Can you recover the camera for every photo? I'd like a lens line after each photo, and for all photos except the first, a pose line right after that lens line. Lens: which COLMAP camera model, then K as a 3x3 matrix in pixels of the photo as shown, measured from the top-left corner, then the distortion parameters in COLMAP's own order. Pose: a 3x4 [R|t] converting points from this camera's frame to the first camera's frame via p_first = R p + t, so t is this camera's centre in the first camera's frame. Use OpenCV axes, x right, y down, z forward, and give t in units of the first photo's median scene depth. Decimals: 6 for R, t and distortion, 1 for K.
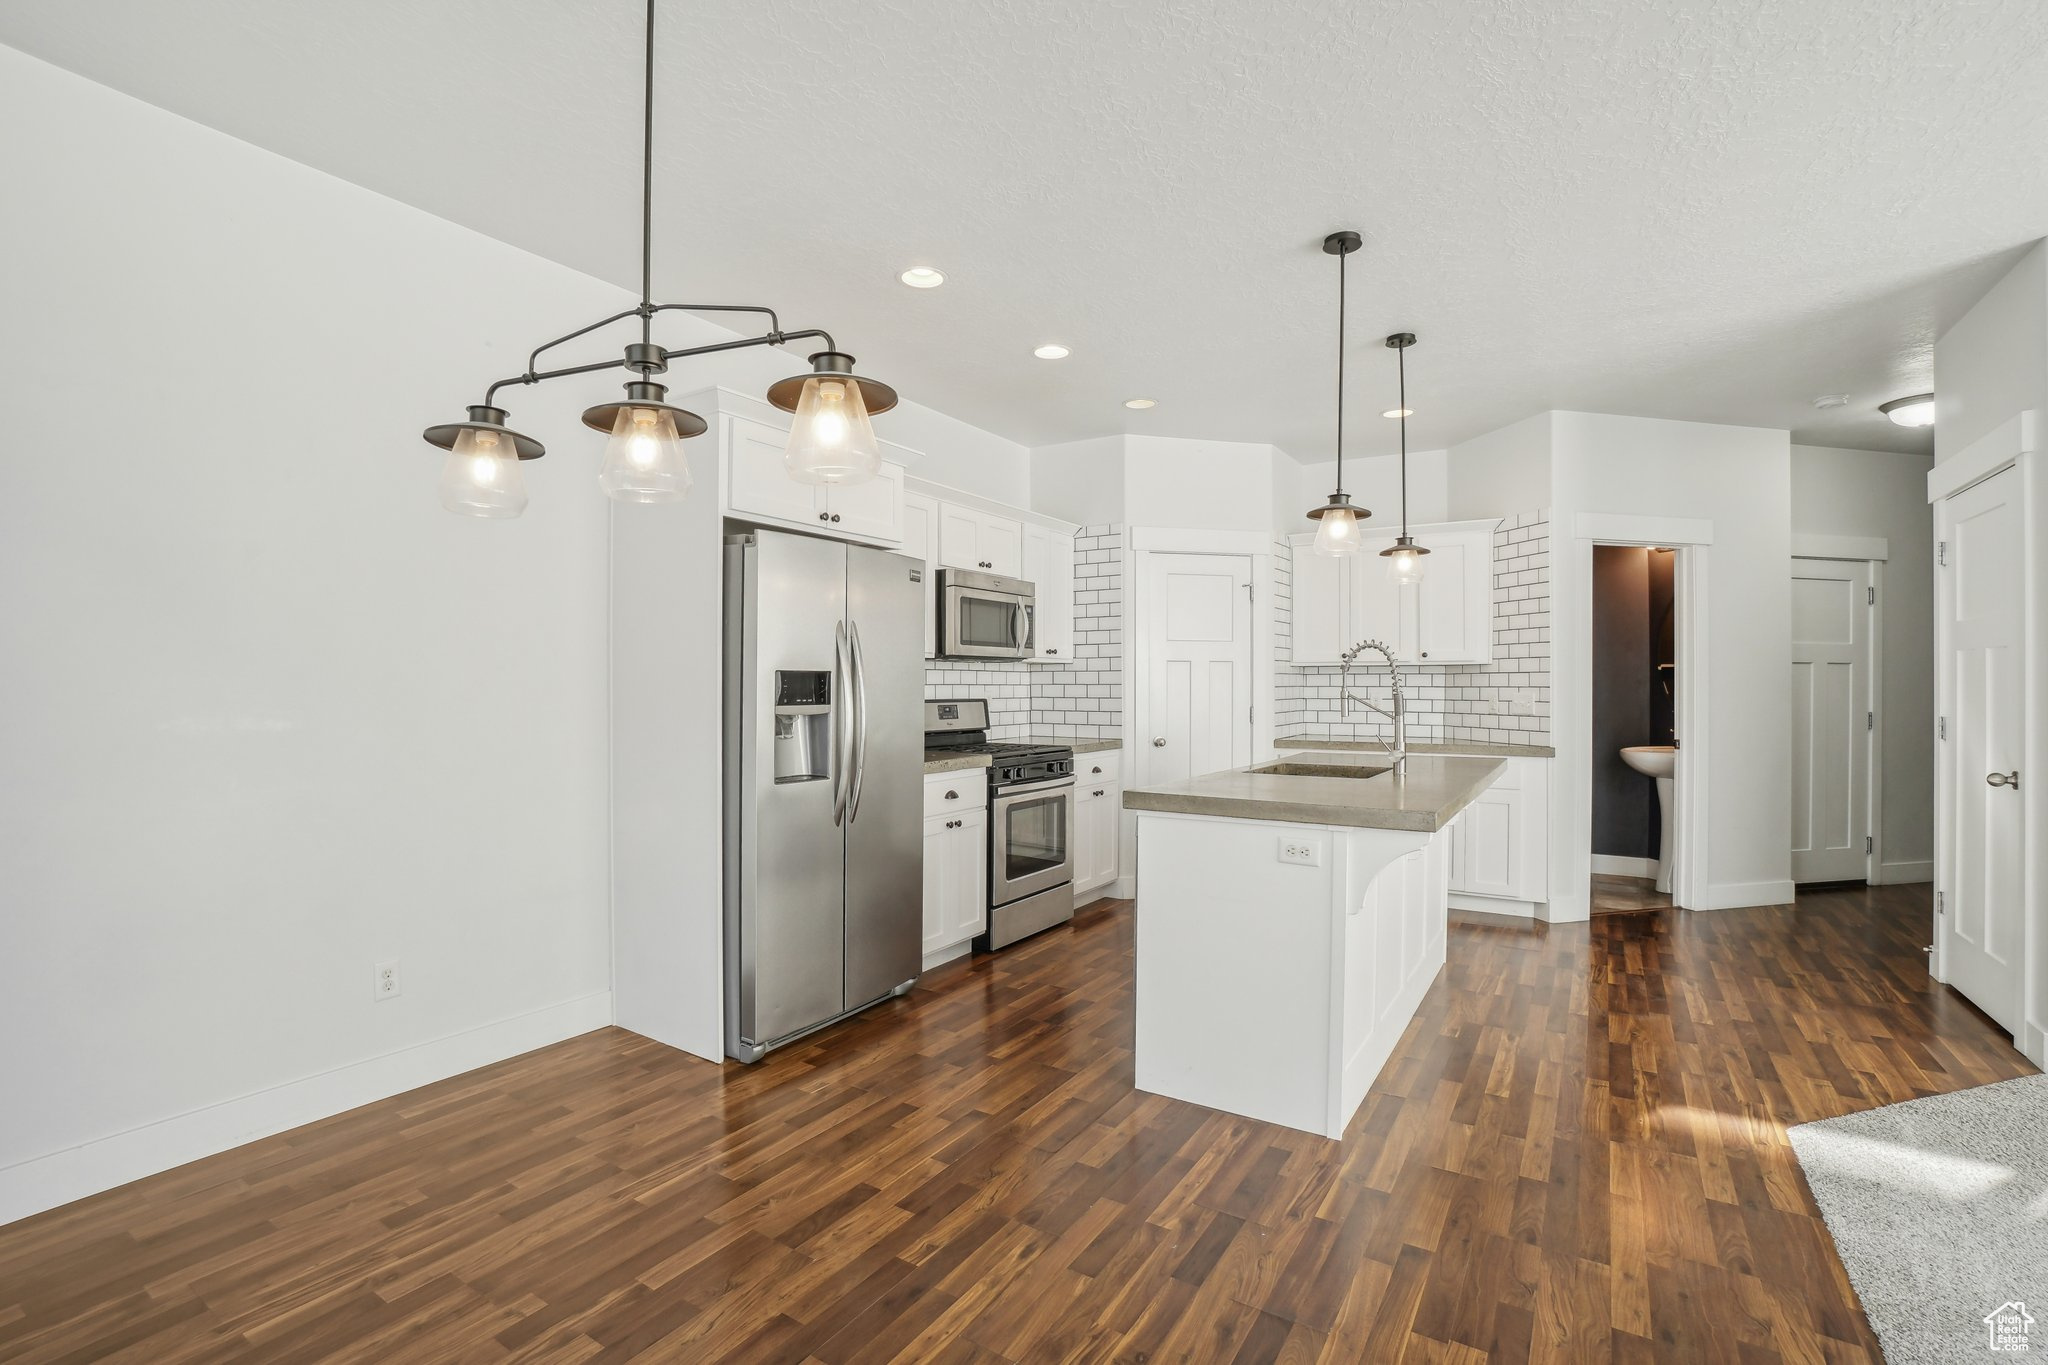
lens RADIAL K [[951.2, 0, 992.7], [0, 951.2, 685.5], [0, 0, 1]] dist [-0.049347, 0.020358]
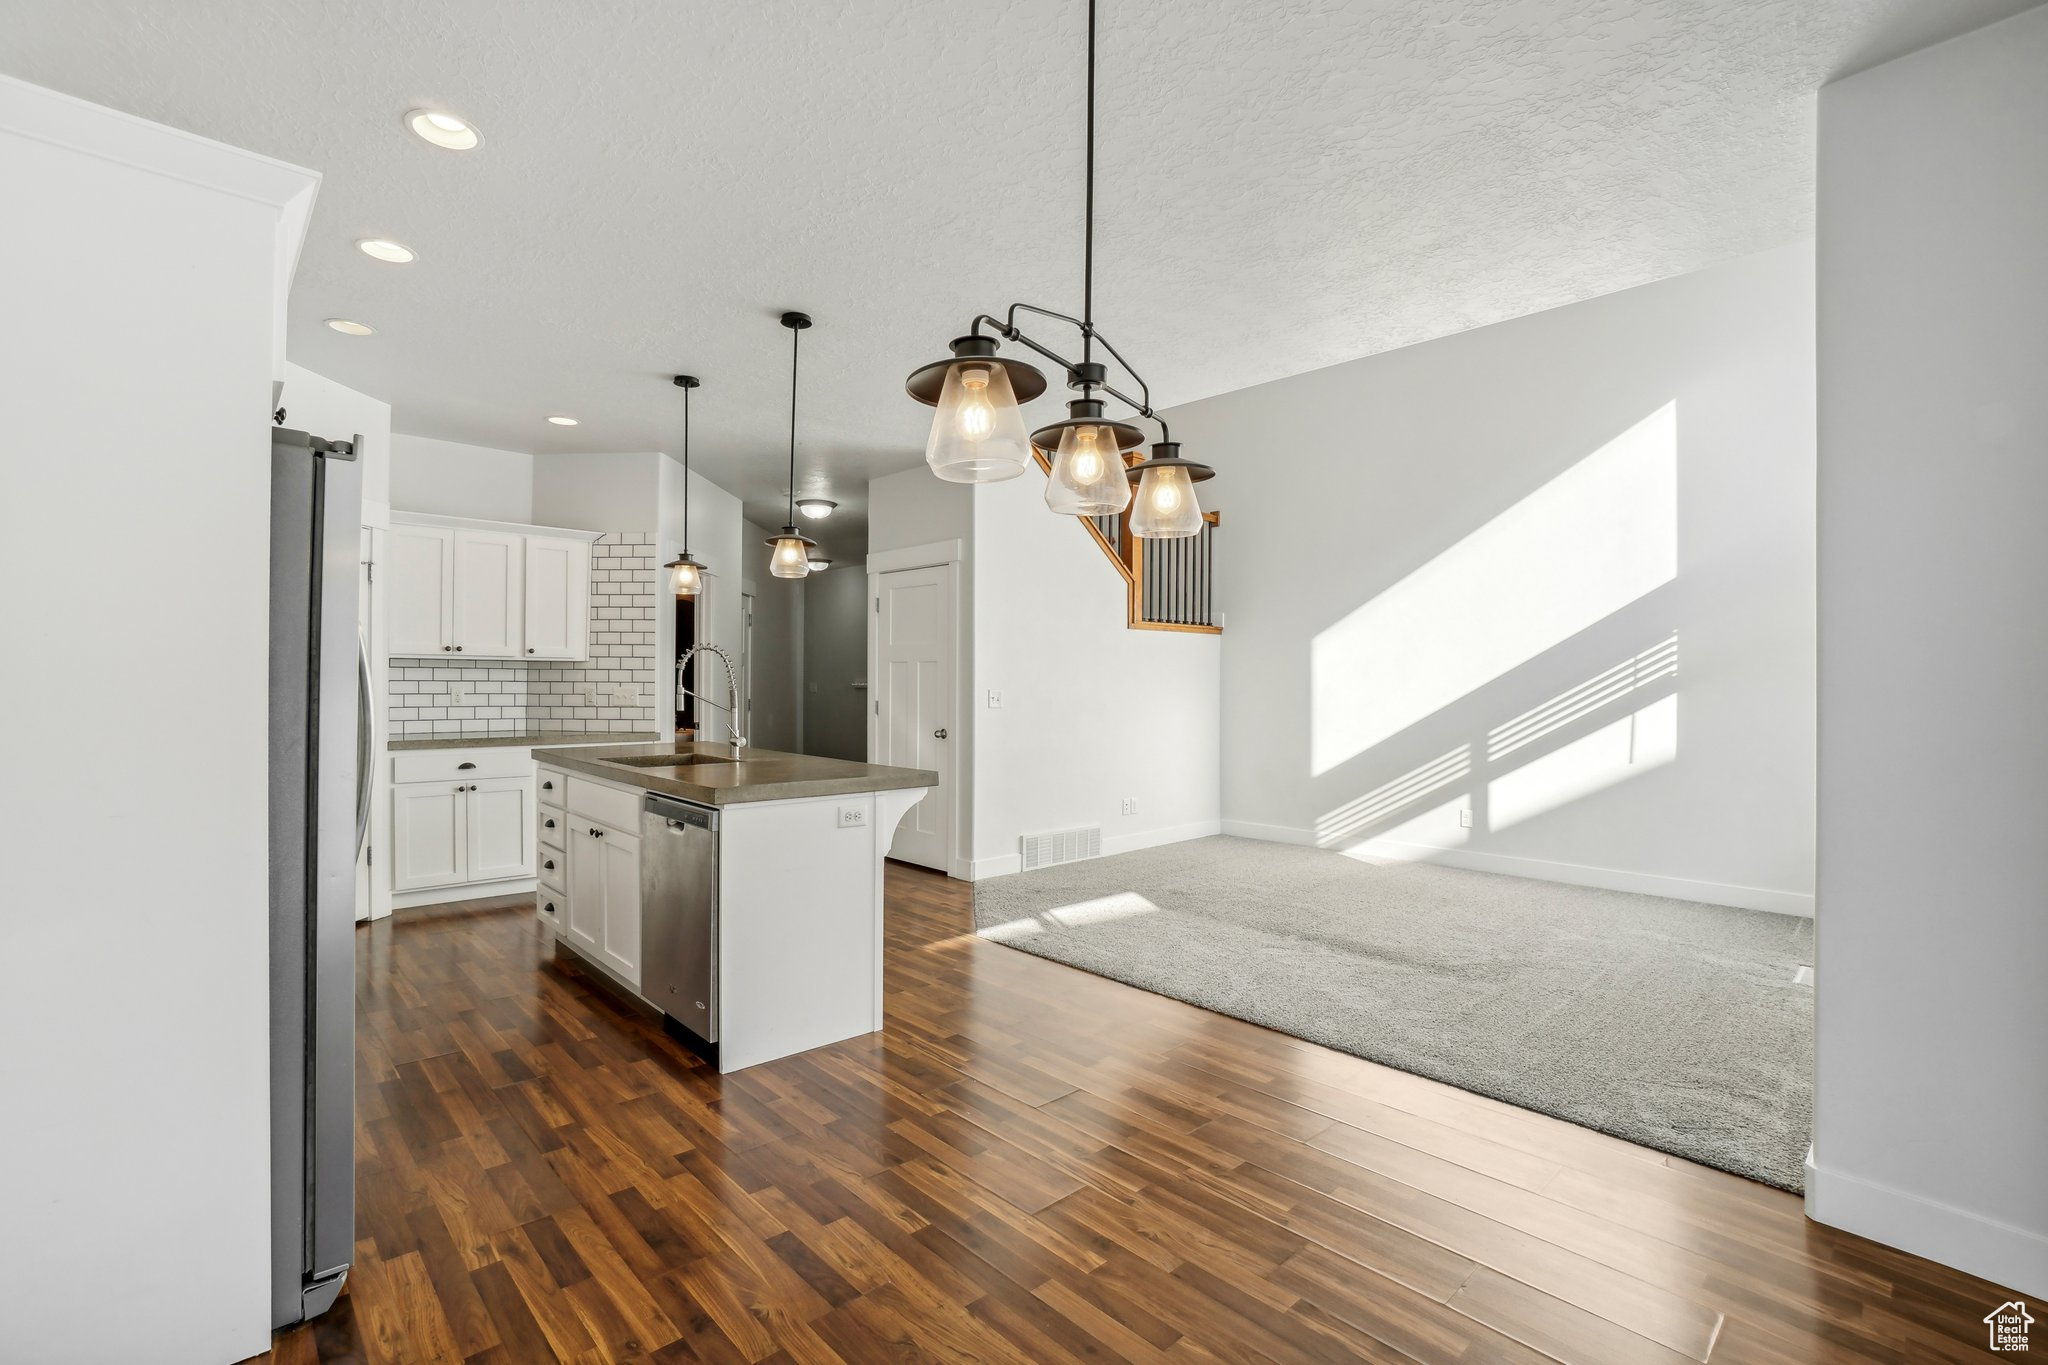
lens RADIAL K [[923.6, 0, 1024.0], [0, 923.6, 682.5], [0, 0, 1]] dist [-0.030748, 0.000137]
pose [[0.227443, -0.000025, 0.973791, -0.489359], [-0.007255, 0.999972, 0.001720, -0.004034], [-0.973764, -0.007456, 0.227436, 0.297363]]
